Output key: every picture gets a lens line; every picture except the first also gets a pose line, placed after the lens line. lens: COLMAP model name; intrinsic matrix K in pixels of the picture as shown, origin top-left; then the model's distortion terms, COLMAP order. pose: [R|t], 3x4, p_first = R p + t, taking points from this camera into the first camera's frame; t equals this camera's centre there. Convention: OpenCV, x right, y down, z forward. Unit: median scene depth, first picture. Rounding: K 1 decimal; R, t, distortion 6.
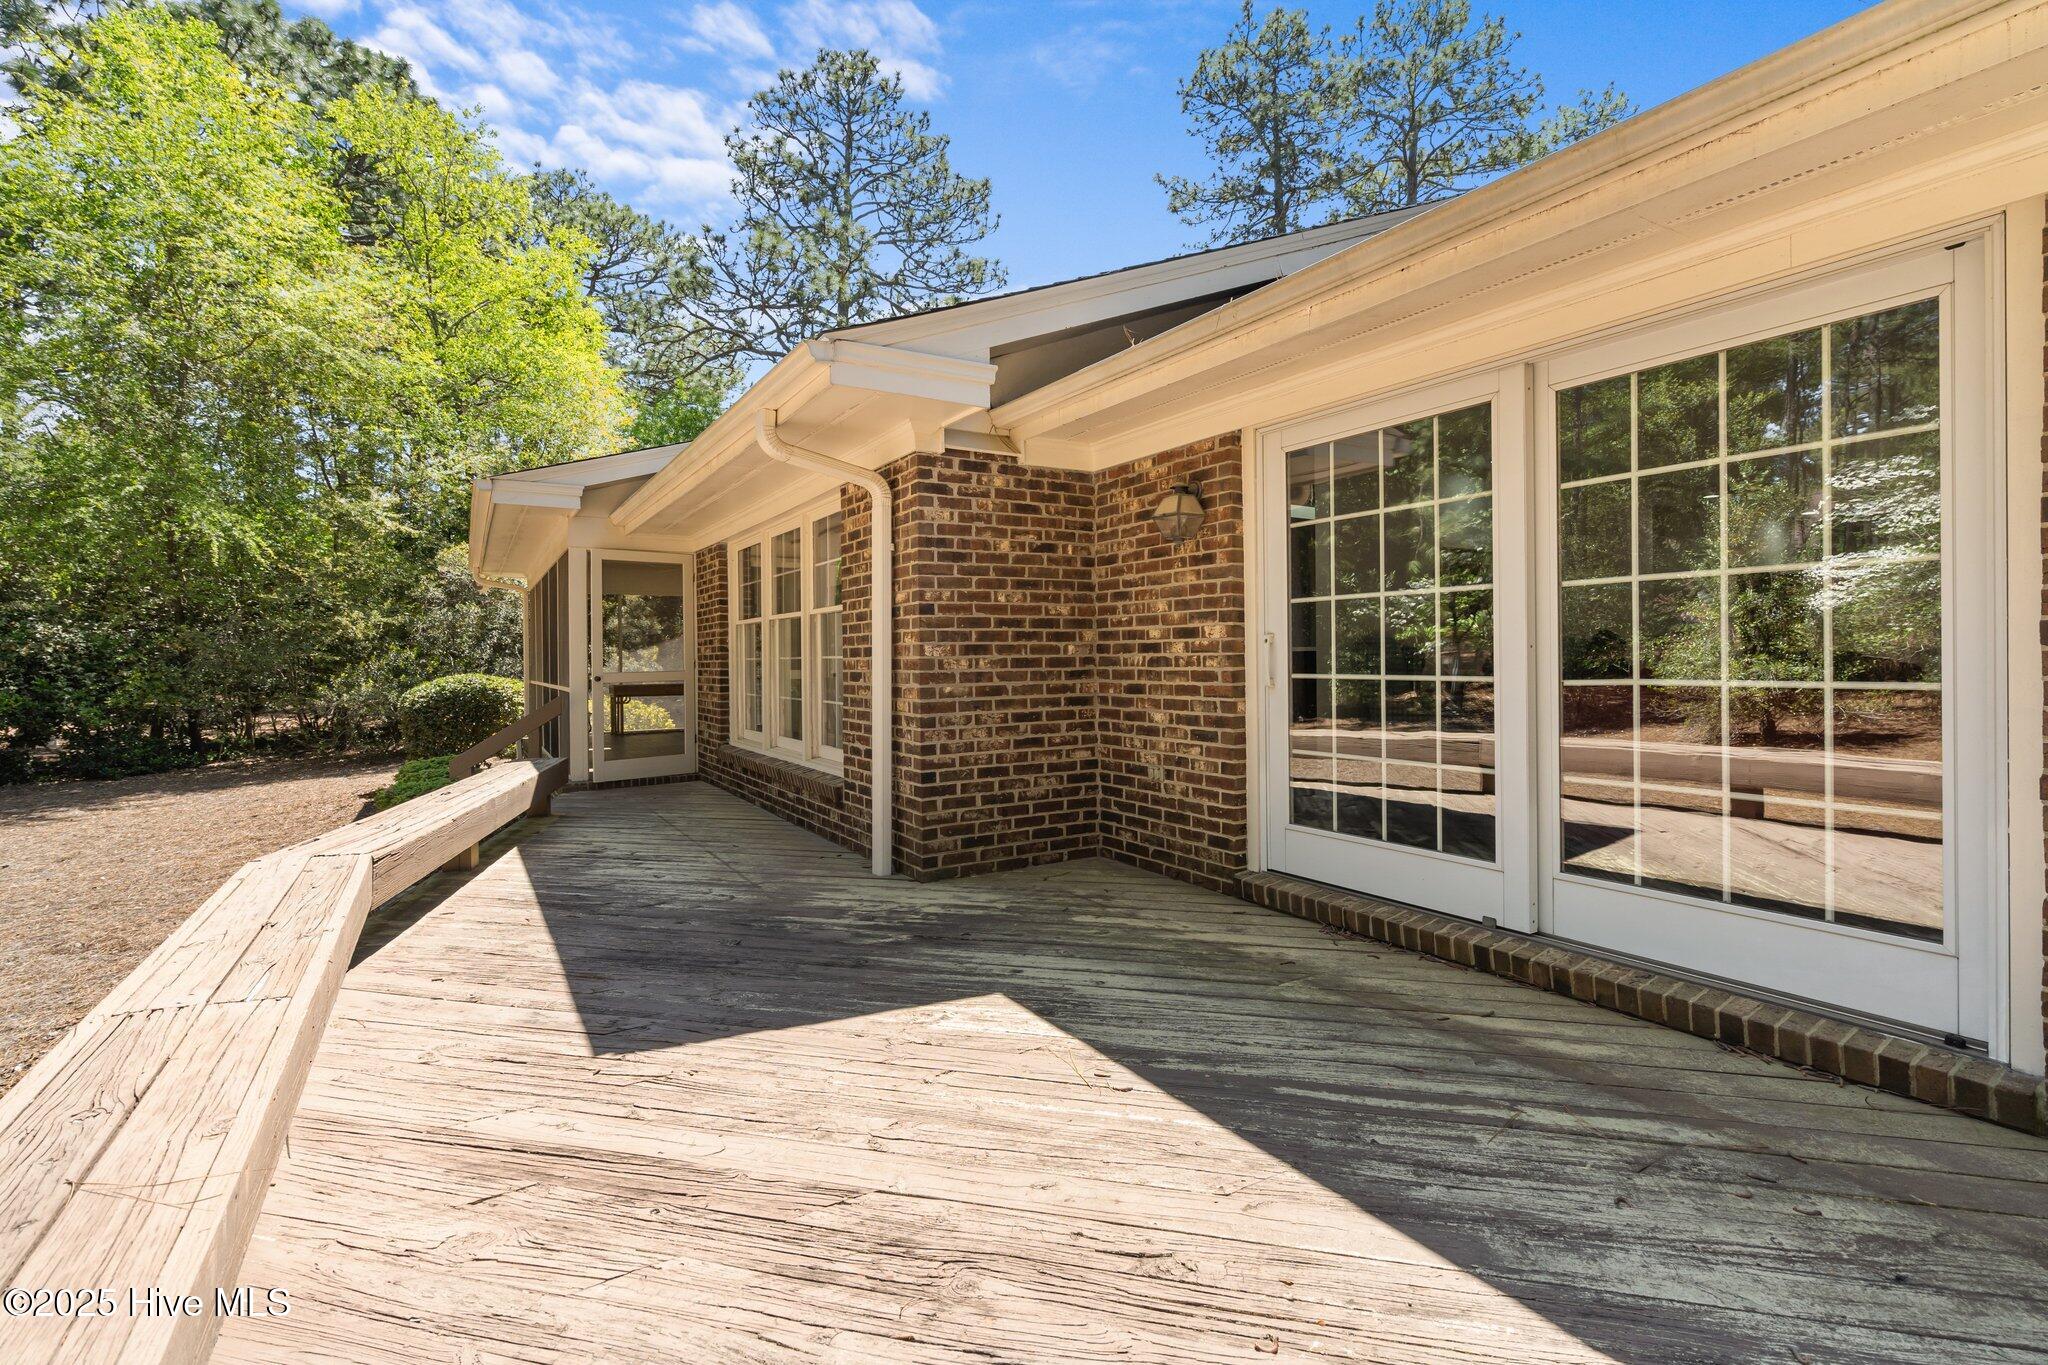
lens RADIAL K [[933.2, 0, 1023.2], [0, 933.2, 666.2], [0, 0, 1]] dist [-0.008822, 0.001193]
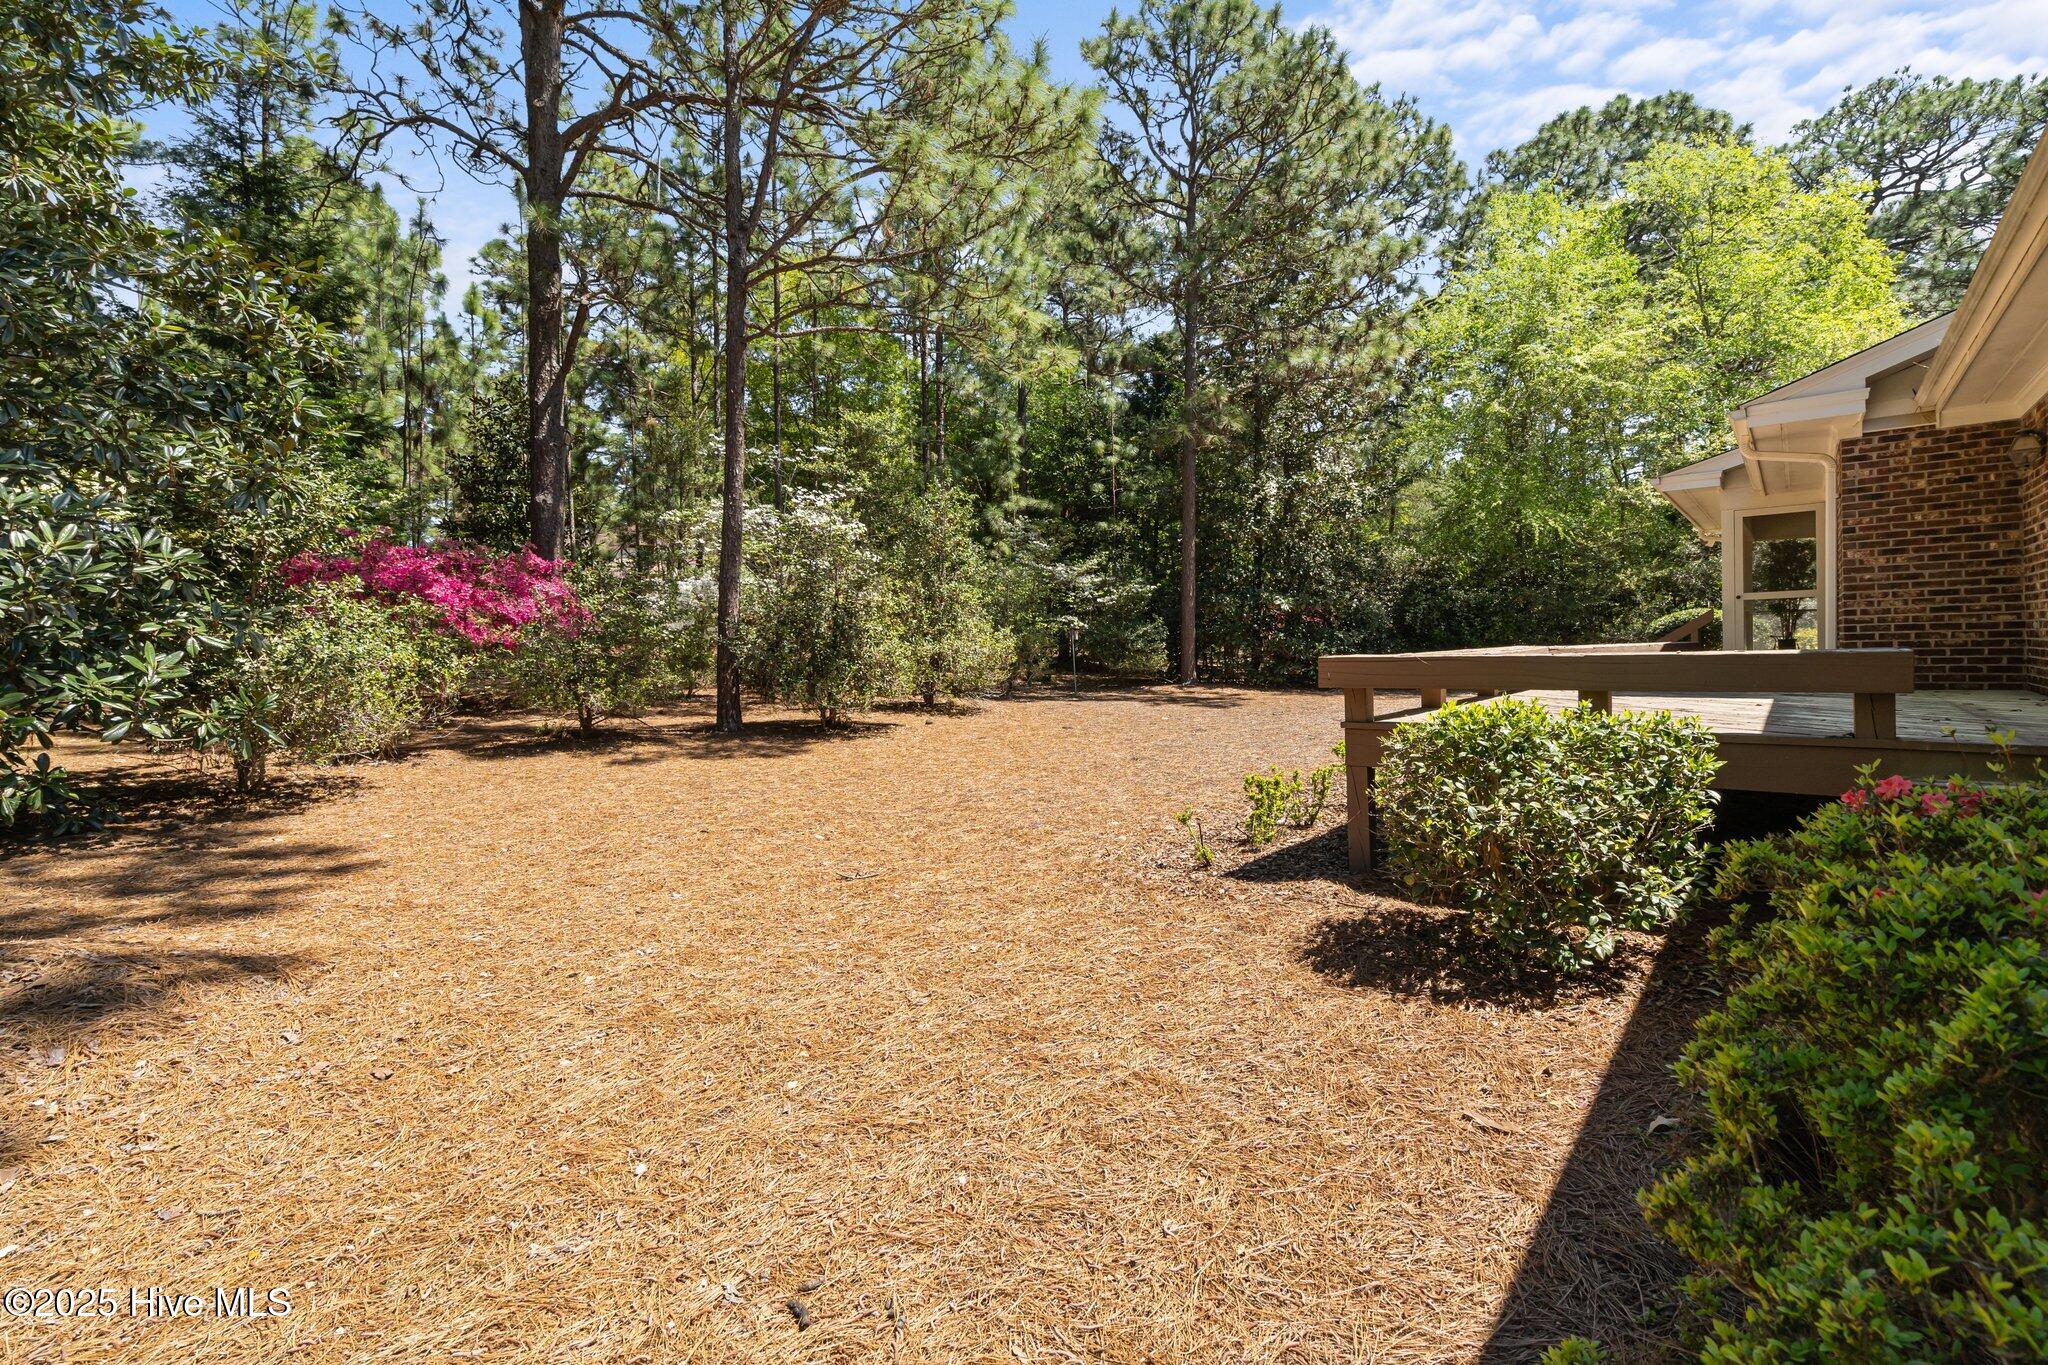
lens RADIAL K [[933.2, 0, 1020.7], [0, 933.2, 666.3], [0, 0, 1]] dist [-0.008822, 0.001193]
pose [[0.314844, 0.018437, -0.948964, 1.498899], [0.016557, 0.999553, 0.024913, 0.173854], [0.948999, -0.023556, 0.314398, -1.423822]]
